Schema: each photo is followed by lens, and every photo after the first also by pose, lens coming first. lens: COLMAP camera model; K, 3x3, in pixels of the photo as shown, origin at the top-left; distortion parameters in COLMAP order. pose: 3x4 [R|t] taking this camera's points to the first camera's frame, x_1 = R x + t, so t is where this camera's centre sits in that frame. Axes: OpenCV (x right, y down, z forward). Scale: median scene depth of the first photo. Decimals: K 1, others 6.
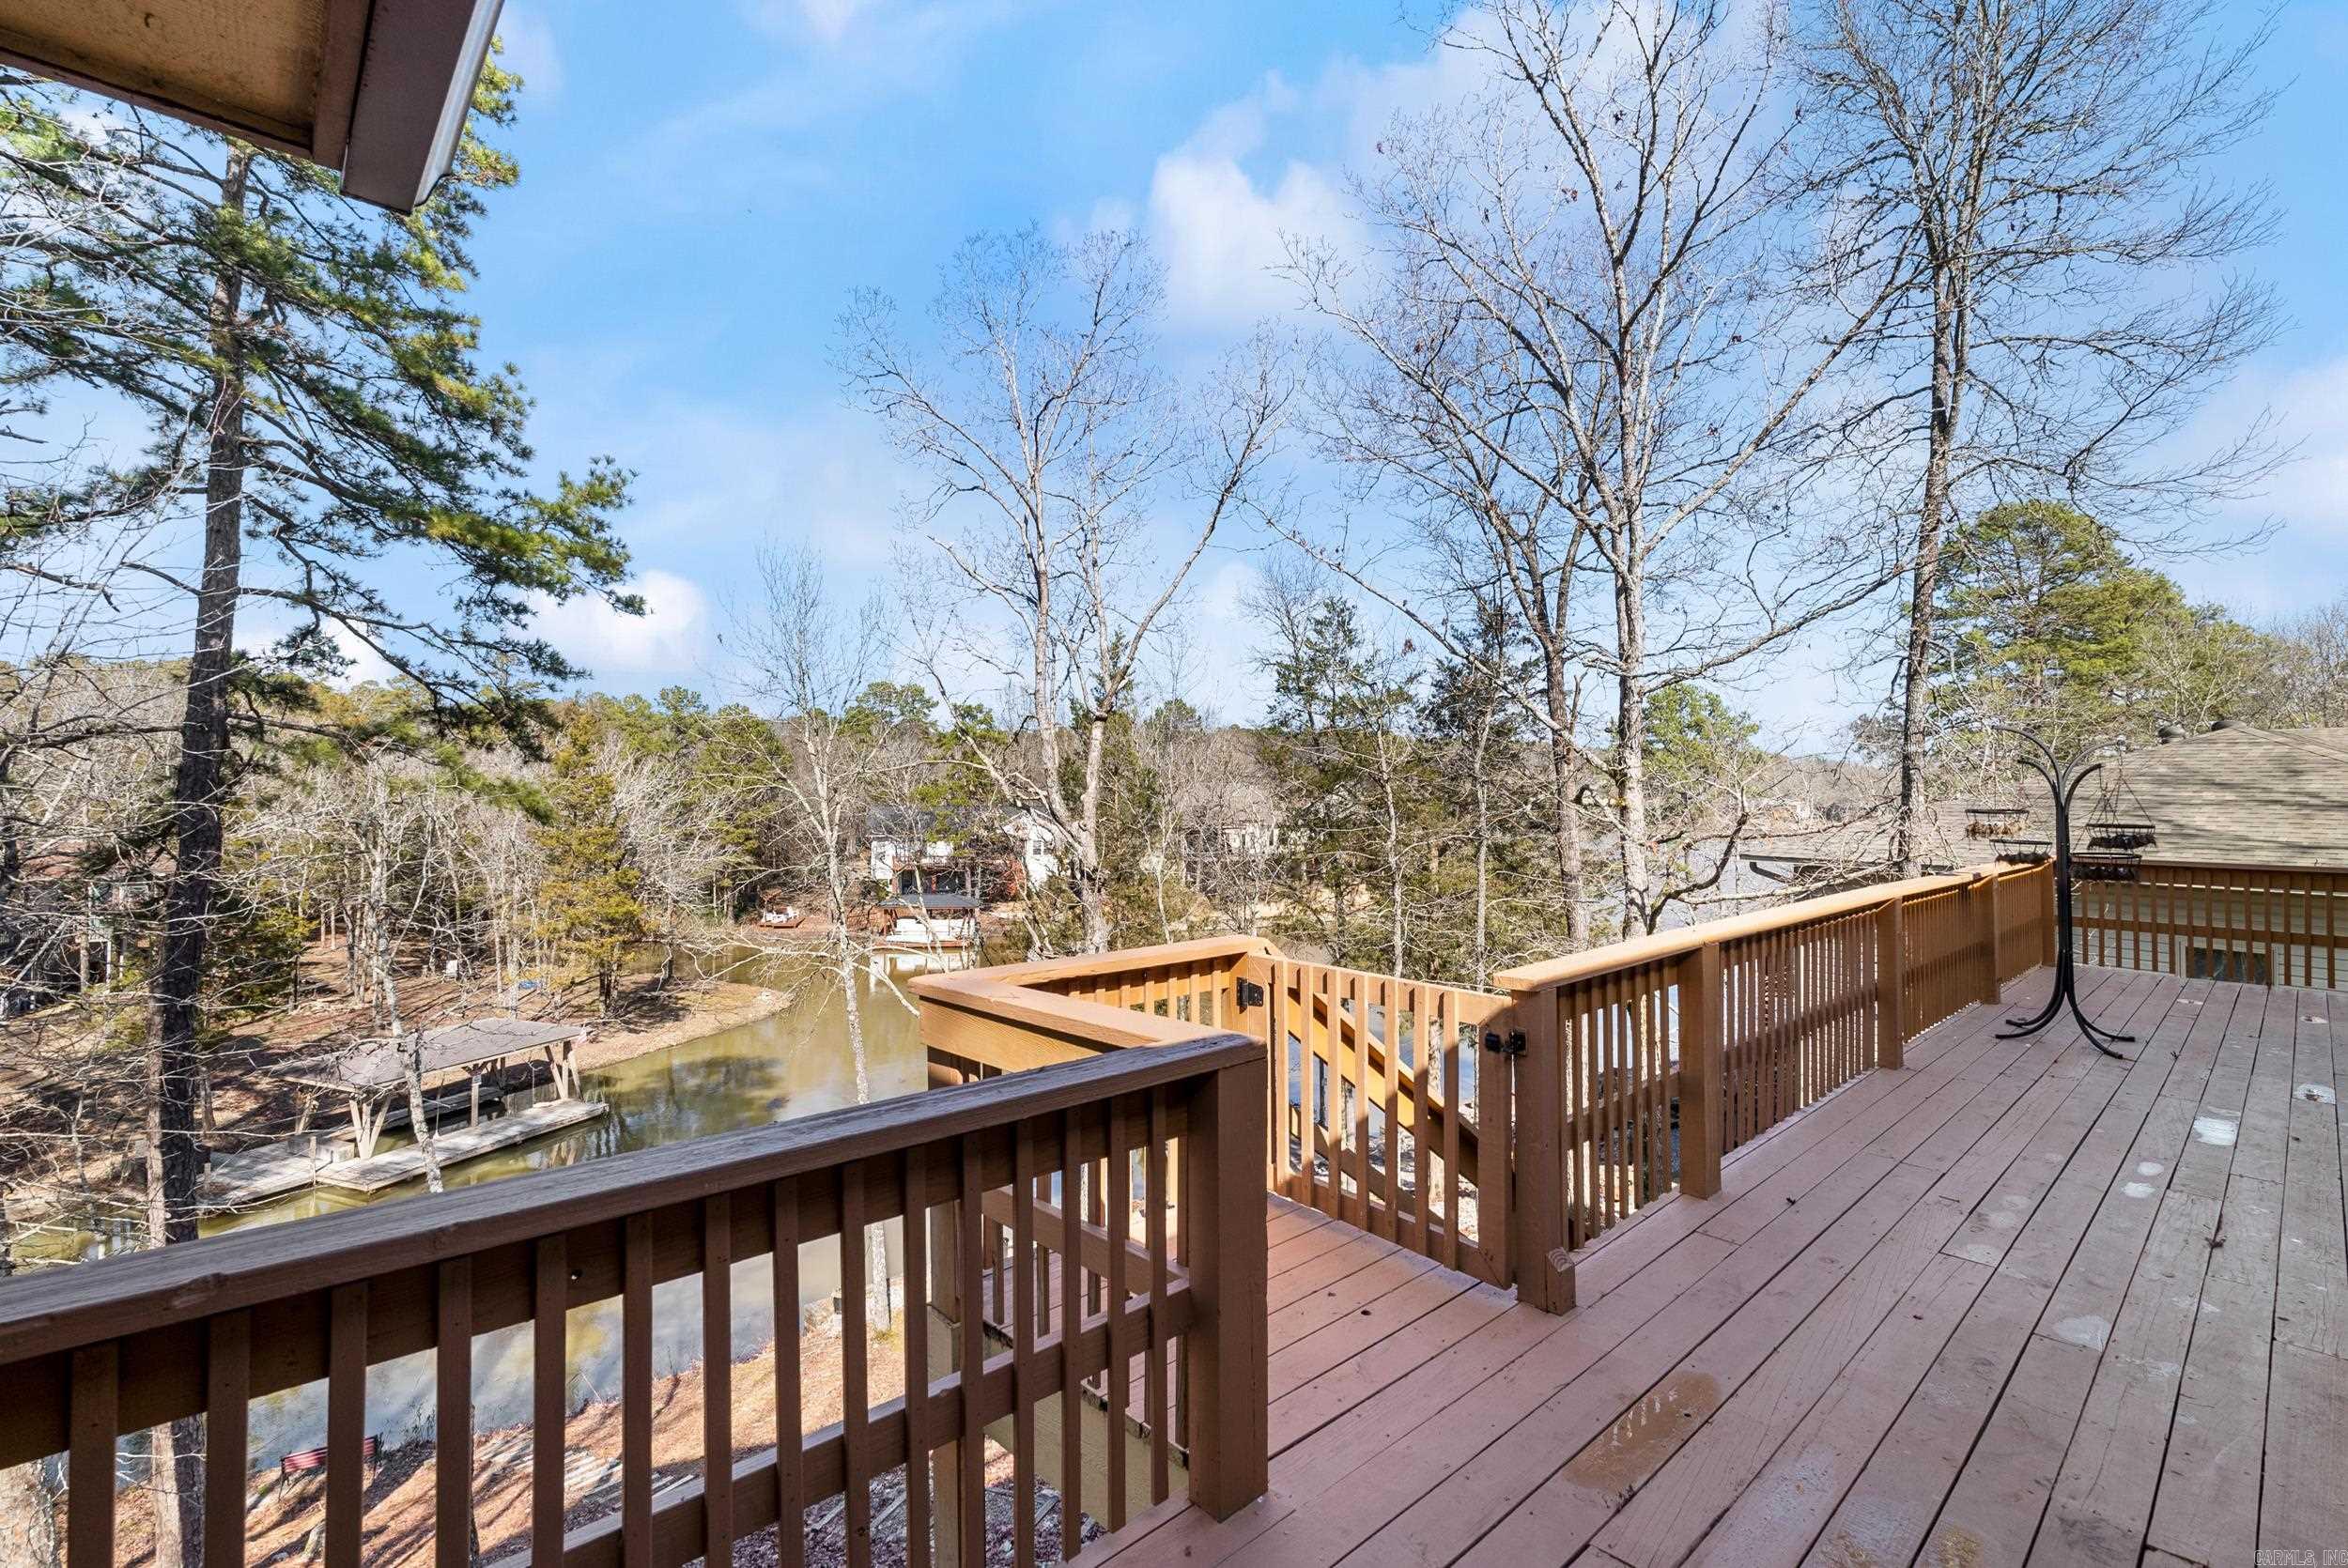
lens RADIAL K [[1041.9, 0, 1192.2], [0, 1041.9, 768.7], [0, 0, 1]] dist [-0.007437, 0.000541]
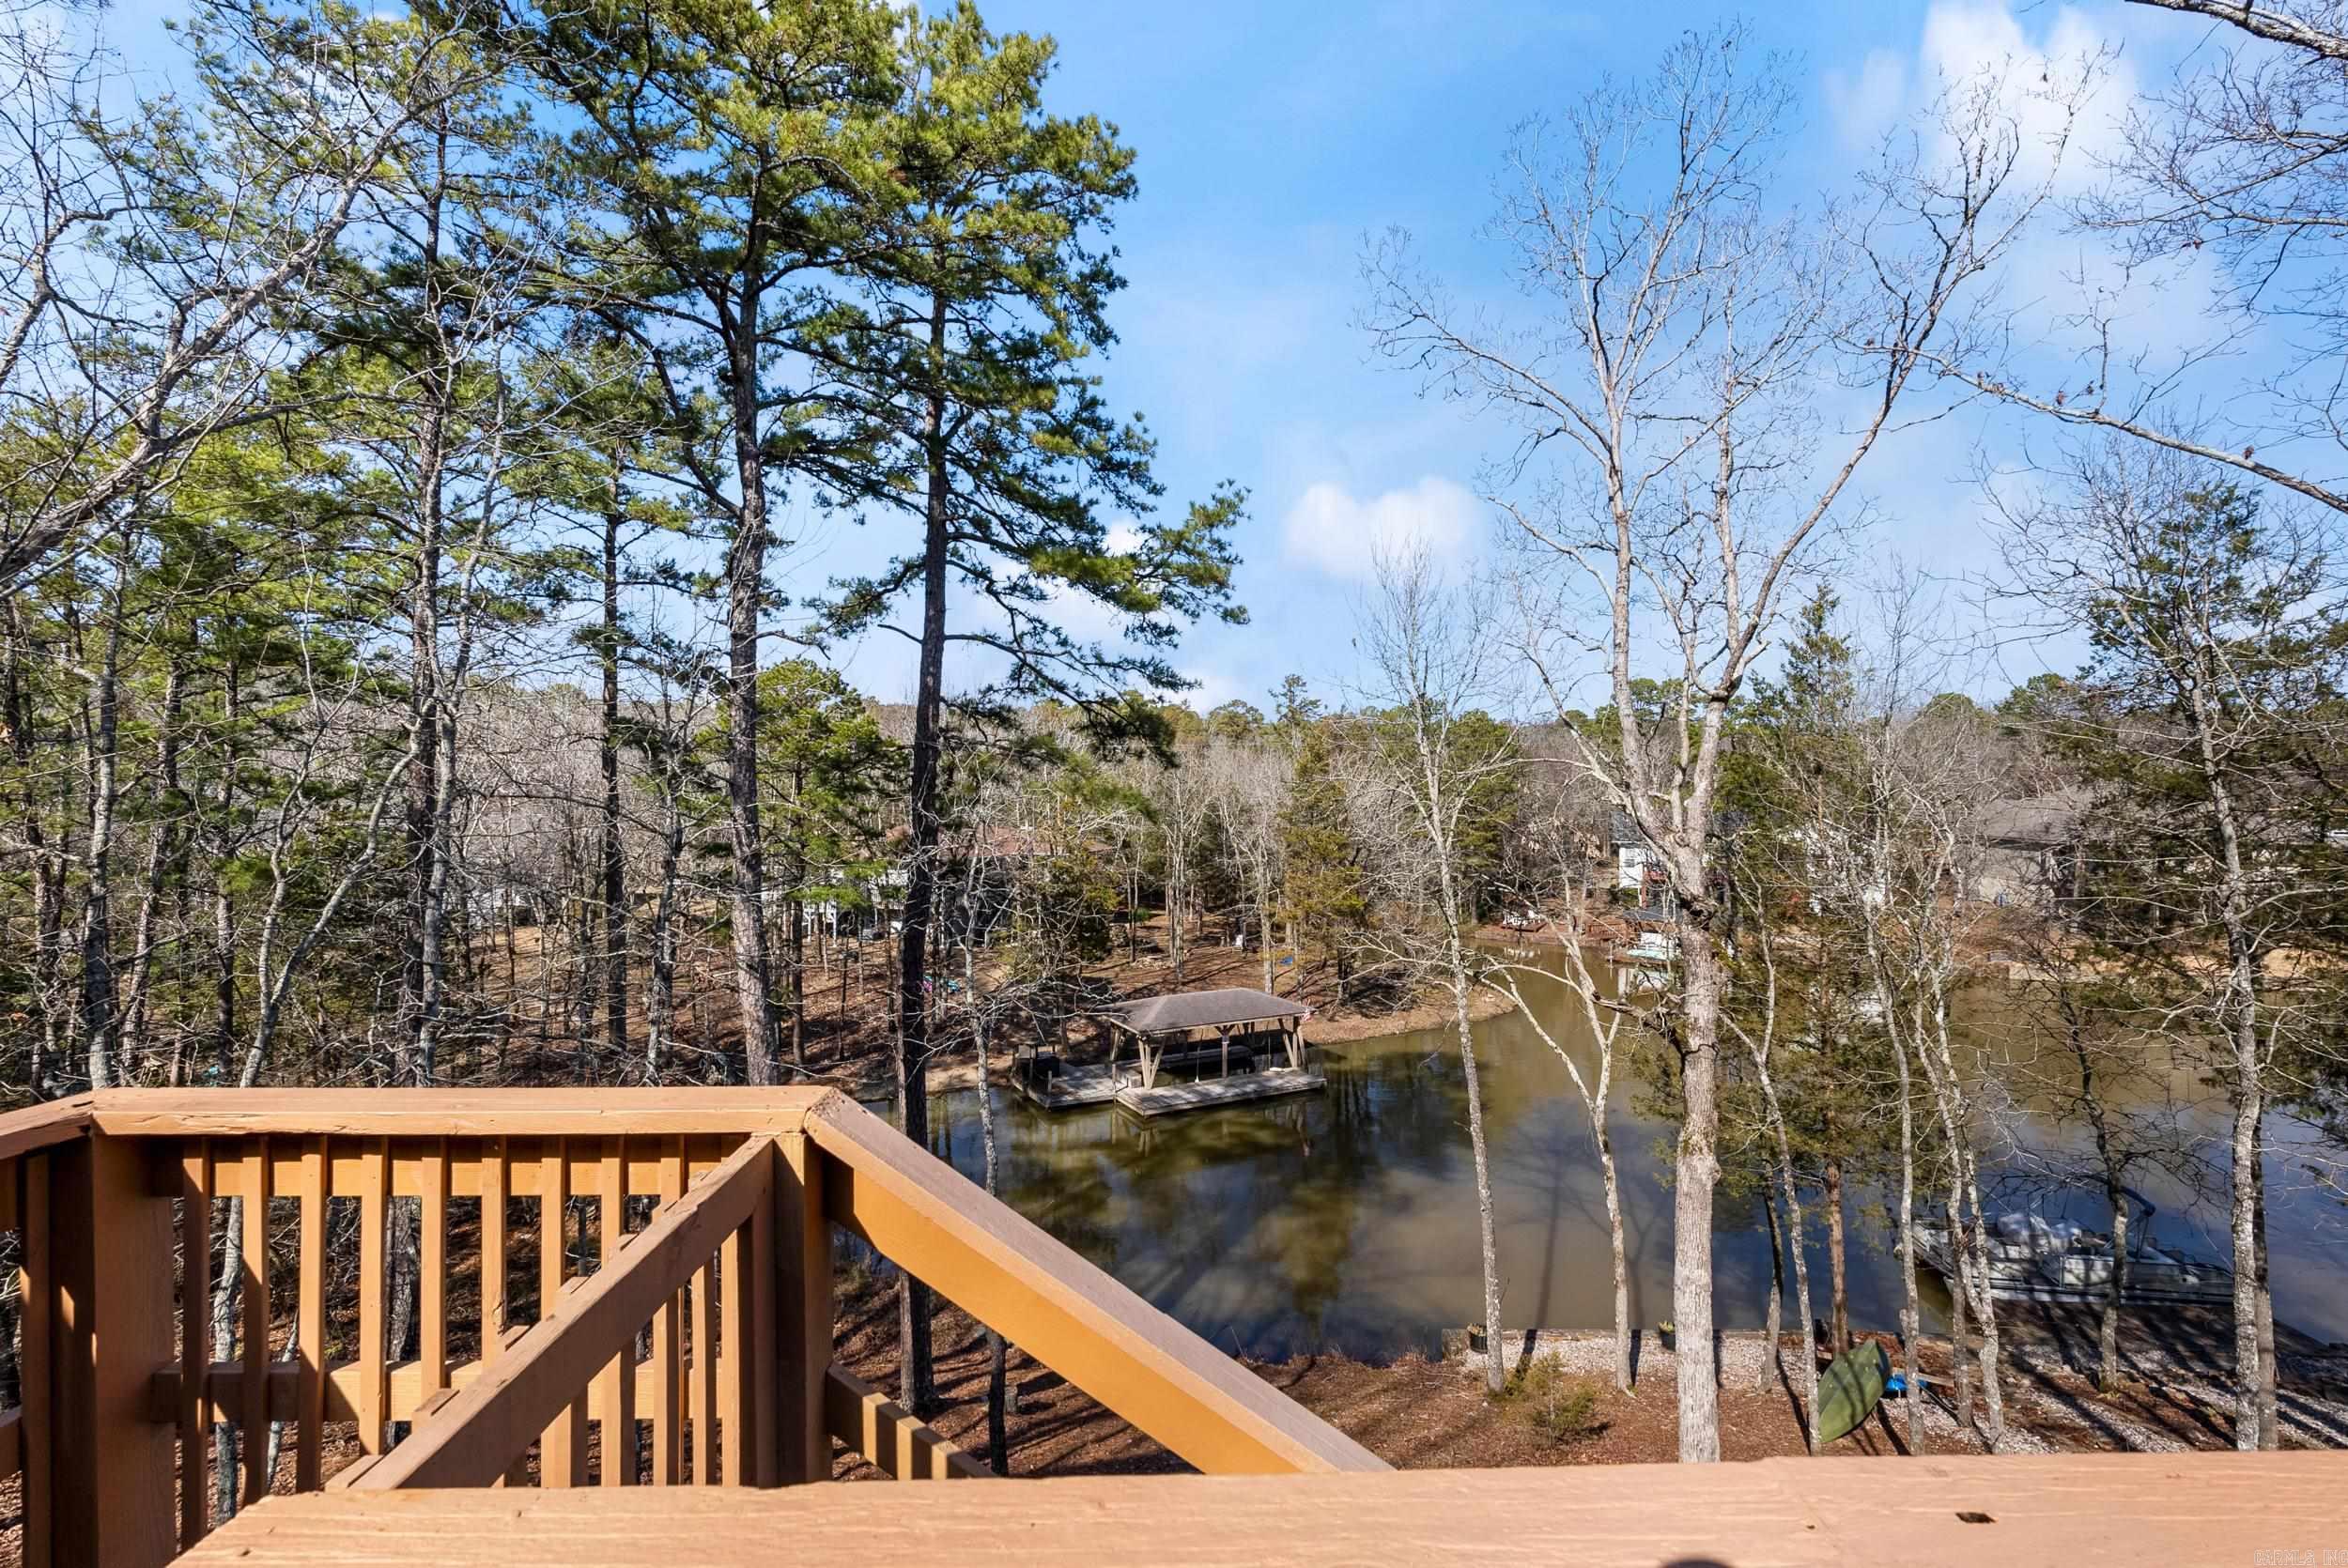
lens RADIAL K [[1041.9, 0, 1185.3], [0, 1041.9, 789.2], [0, 0, 1]] dist [-0.007437, 0.000541]
pose [[0.751541, -0.001744, -0.659684, 0.064759], [0.012876, 0.999845, 0.012025, 0.001744], [0.659561, -0.017532, 0.751447, 0.100339]]
